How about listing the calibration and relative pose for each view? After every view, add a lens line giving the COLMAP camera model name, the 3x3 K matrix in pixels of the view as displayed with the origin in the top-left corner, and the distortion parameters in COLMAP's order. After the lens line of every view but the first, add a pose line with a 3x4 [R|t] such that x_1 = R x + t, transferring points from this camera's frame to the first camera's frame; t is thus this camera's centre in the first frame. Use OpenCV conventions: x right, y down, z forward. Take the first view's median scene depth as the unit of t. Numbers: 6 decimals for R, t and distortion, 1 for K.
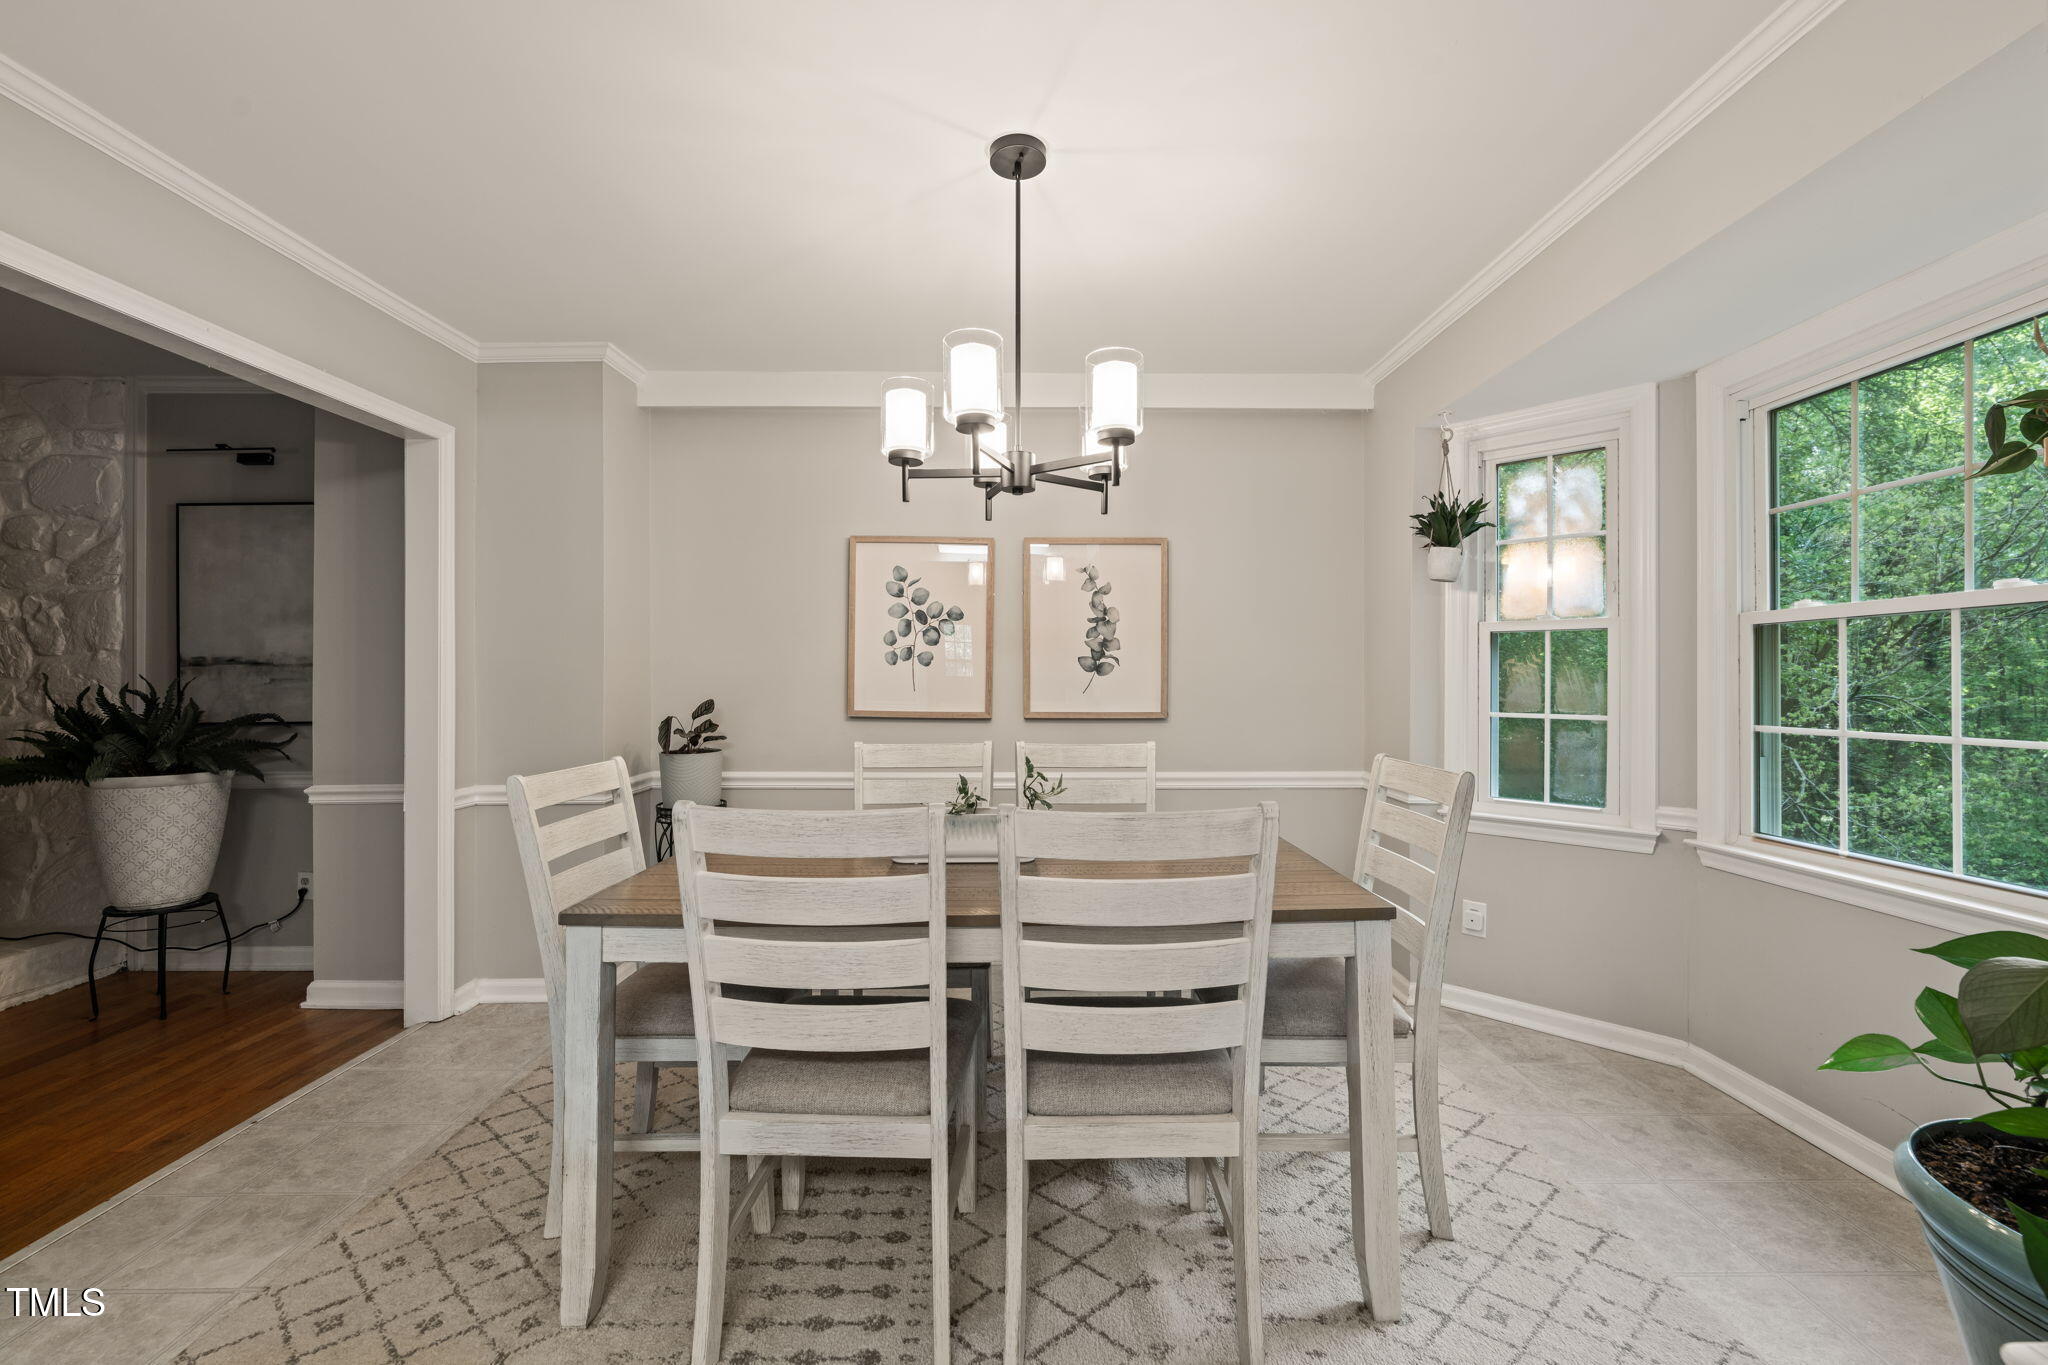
lens RADIAL K [[832.8, 0, 1022.3], [0, 832.8, 677.8], [0, 0, 1]] dist [-0.001054, 0.000148]
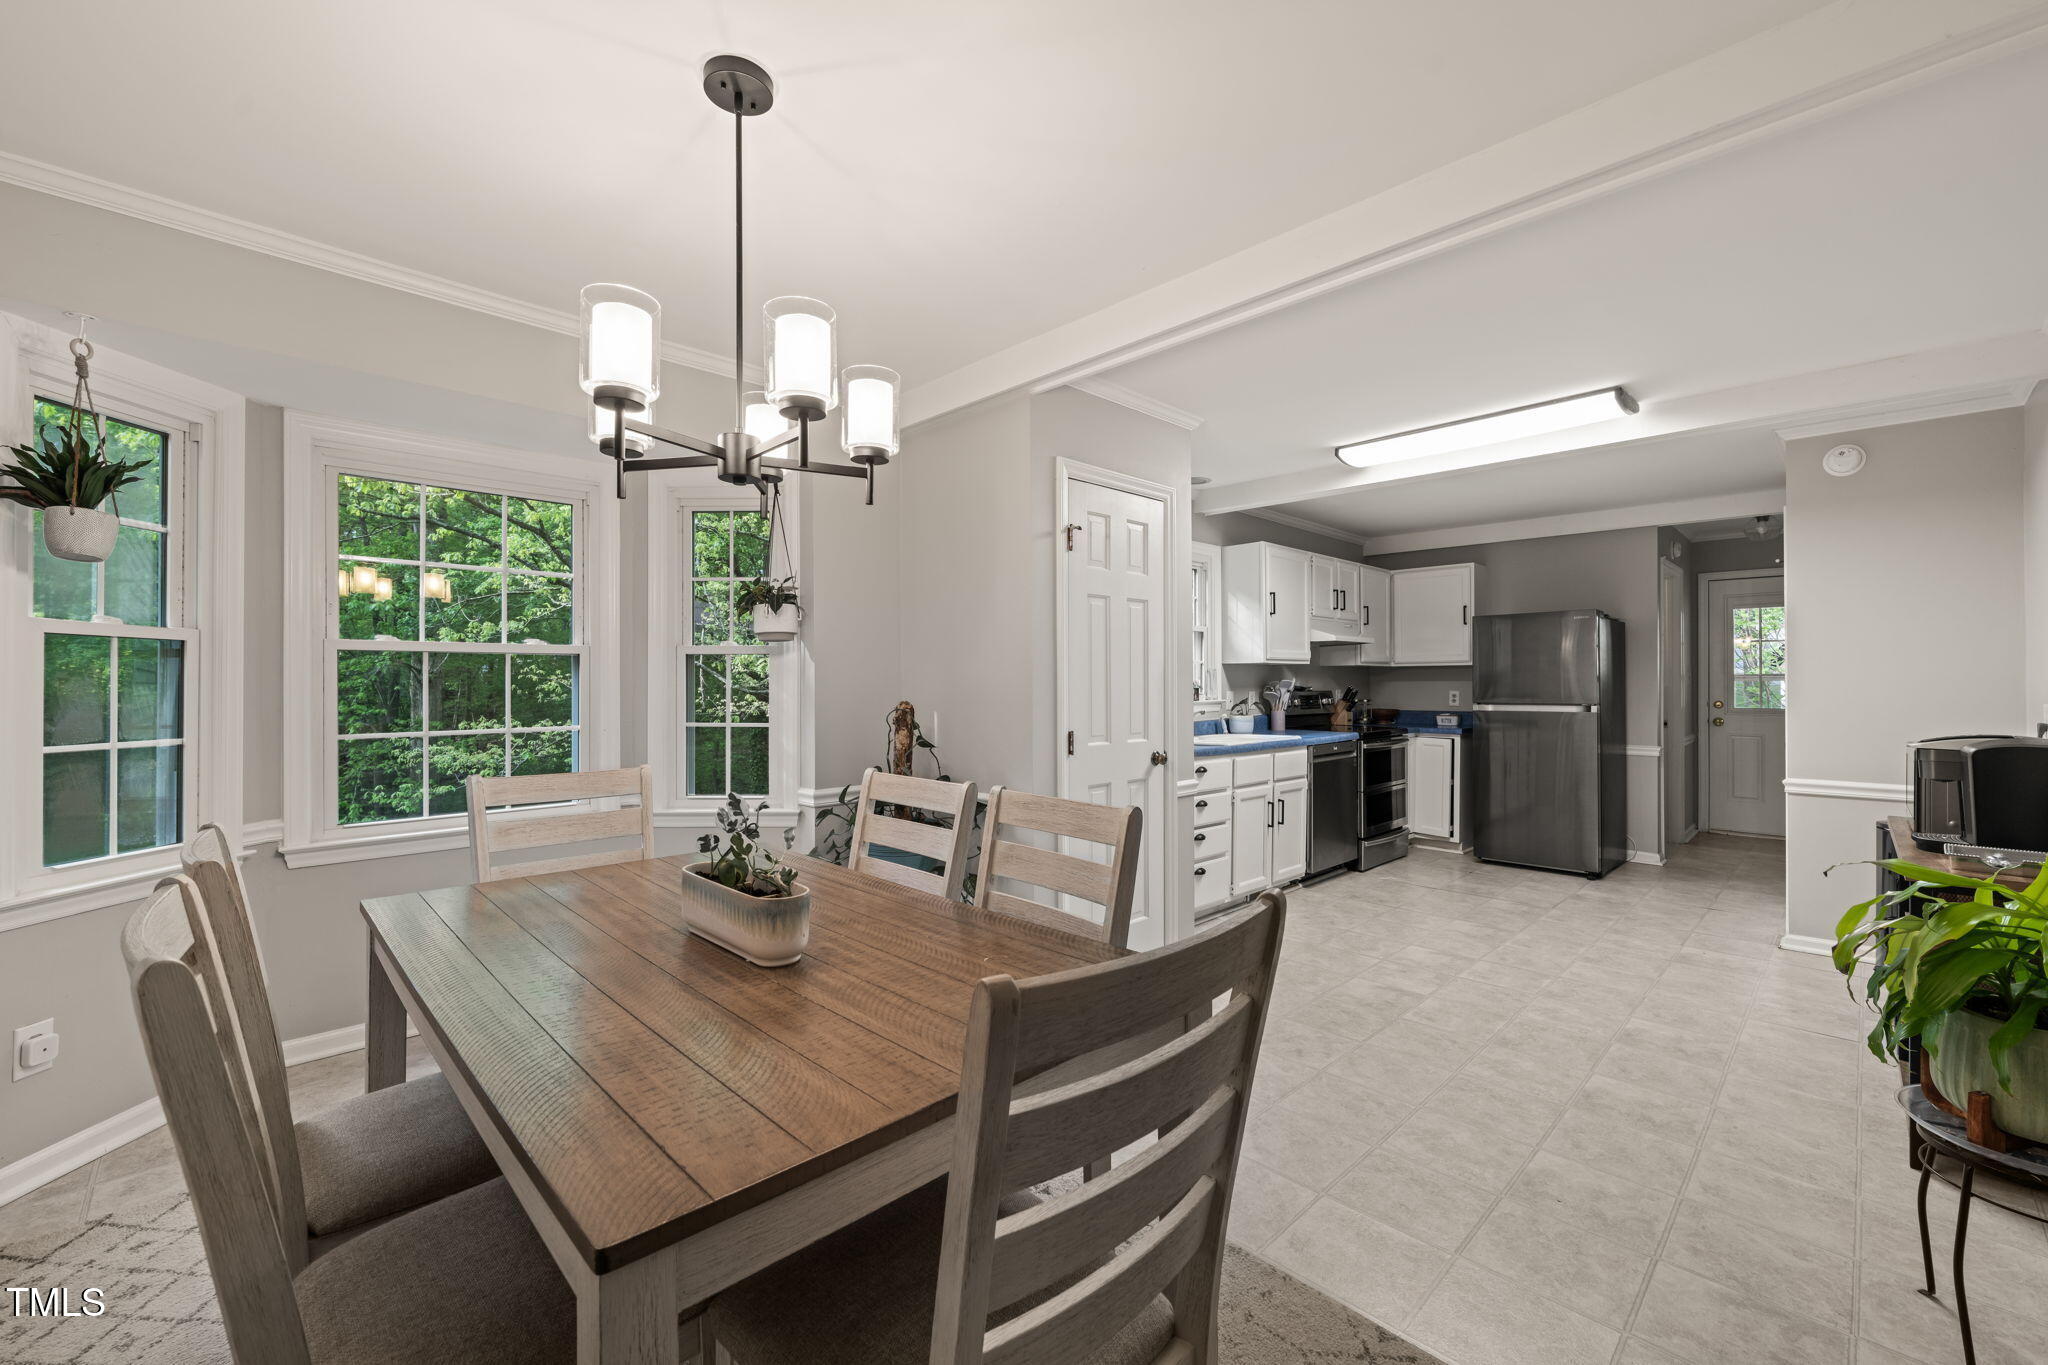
lens RADIAL K [[832.8, 0, 1022.3], [0, 832.8, 677.8], [0, 0, 1]] dist [-0.001054, 0.000148]
pose [[-0.694140, 0.006752, 0.719808, -0.450043], [-0.003909, 0.999906, -0.013149, -0.009977], [-0.719829, -0.011941, -0.694048, 0.764031]]
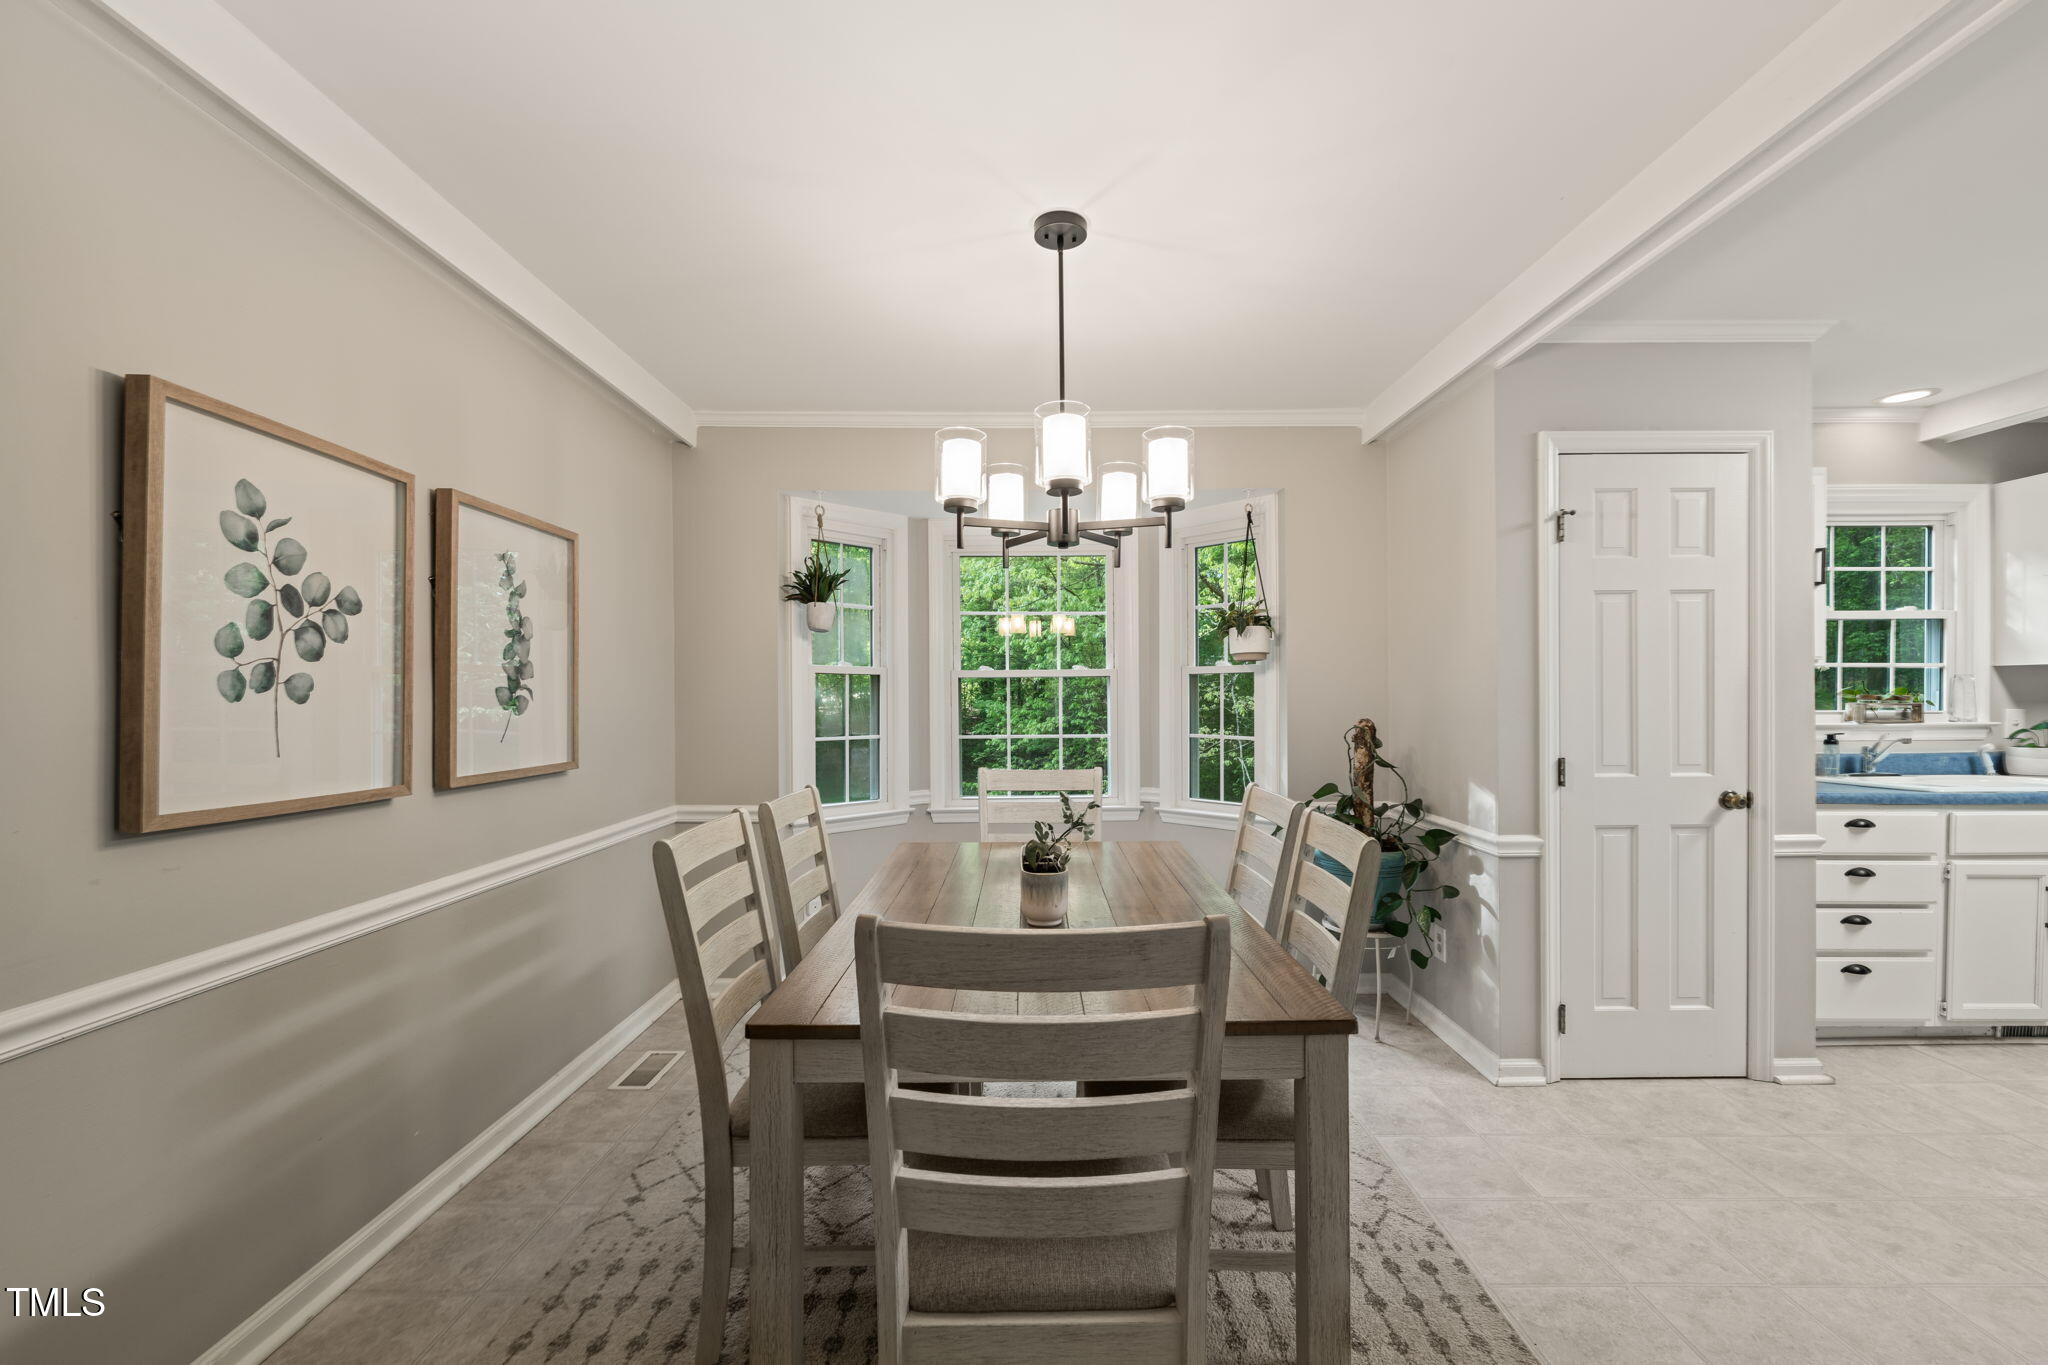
lens RADIAL K [[835.5, 0, 1028.0], [0, 835.5, 700.8], [0, 0, 1]] dist [-0.000997, 0.000062]
pose [[0.004463, -0.005982, 0.999972, -0.596644], [-0.002371, 0.999979, 0.005993, -0.019432], [-0.999987, -0.002398, 0.004449, 0.577136]]
